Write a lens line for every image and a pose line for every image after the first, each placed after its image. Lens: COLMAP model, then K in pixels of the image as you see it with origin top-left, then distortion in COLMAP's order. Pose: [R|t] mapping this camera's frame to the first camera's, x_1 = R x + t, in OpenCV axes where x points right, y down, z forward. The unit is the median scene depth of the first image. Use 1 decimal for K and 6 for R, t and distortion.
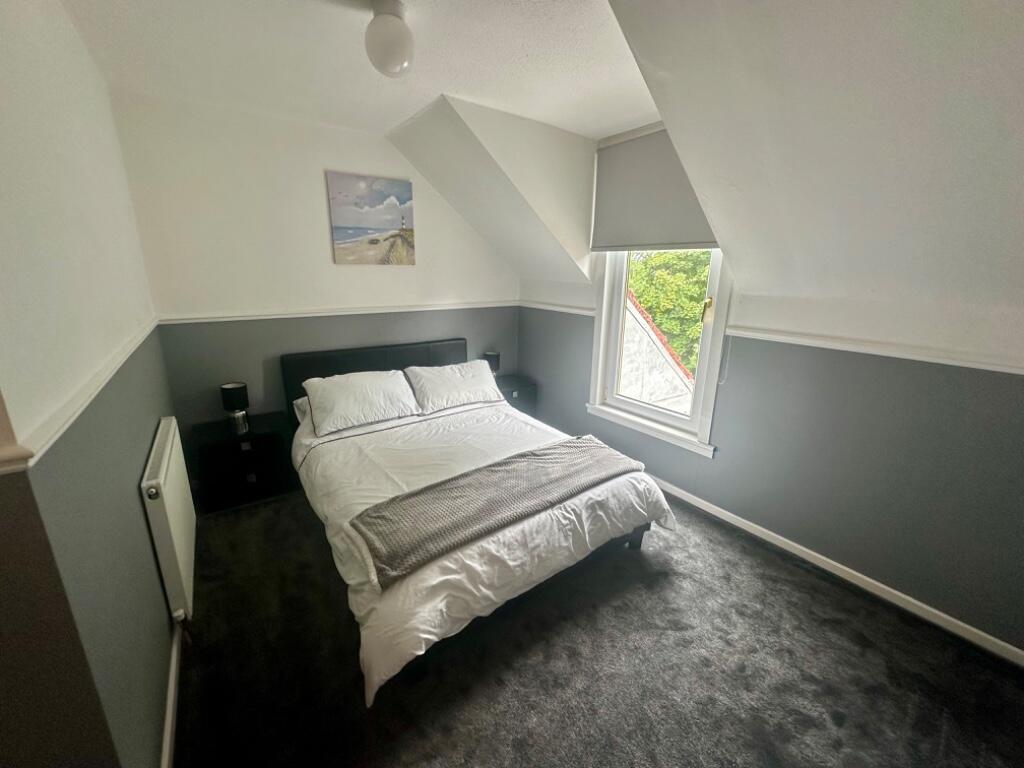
lens RADIAL K [[408.1, 0, 512.0], [0, 408.1, 384.0], [0, 0, 1]] dist [0.000690, 0.000005]
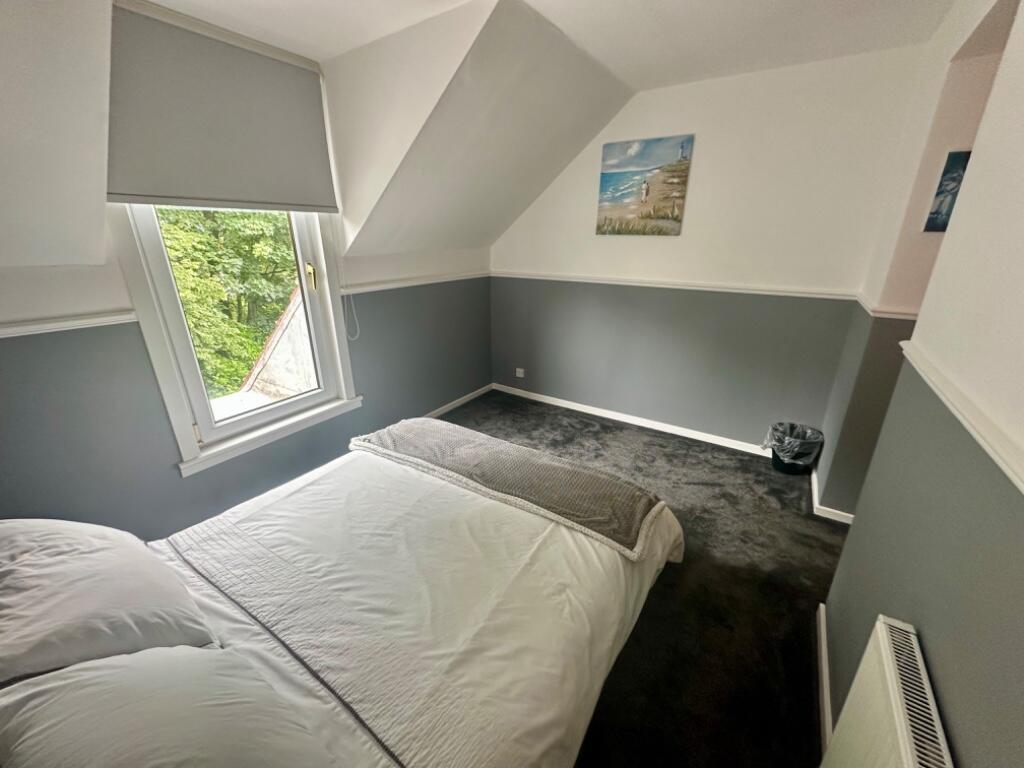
lens RADIAL K [[408.1, 0, 512.0], [0, 408.1, 384.0], [0, 0, 1]] dist [0.000690, 0.000005]
pose [[-0.356678, -0.334018, 0.872475, -0.660321], [0.249224, 0.866036, 0.433438, -0.270672], [-0.900371, 0.372039, -0.225651, 0.912747]]
